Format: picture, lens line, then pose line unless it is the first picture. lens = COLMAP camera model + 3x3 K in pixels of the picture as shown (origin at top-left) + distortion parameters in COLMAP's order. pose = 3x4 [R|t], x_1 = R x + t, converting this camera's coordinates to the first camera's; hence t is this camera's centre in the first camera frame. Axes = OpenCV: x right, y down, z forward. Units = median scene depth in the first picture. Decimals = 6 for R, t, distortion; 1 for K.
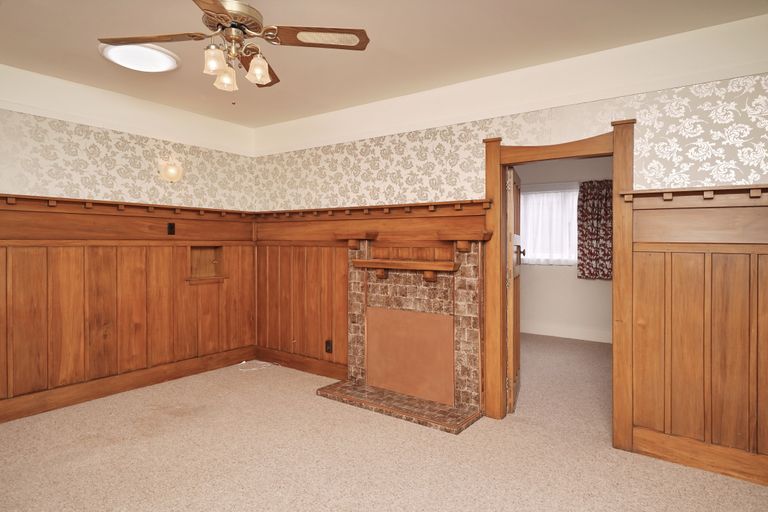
lens RADIAL K [[447.2, 0, 382.6], [0, 447.2, 249.4], [0, 0, 1]] dist [-0.001769, -0.000150]
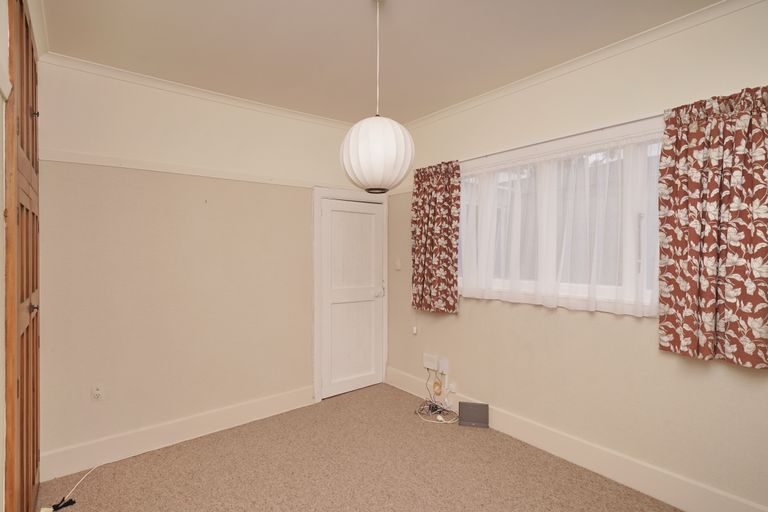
lens RADIAL K [[384.3, 0, 386.0], [0, 384.3, 259.3], [0, 0, 1]] dist [0.006675, 0.000920]
pose [[0.968503, 0.005109, -0.248950, 0.292859], [-0.006098, 0.999976, -0.003204, -0.015607], [0.248928, 0.004621, 0.968511, 0.621005]]
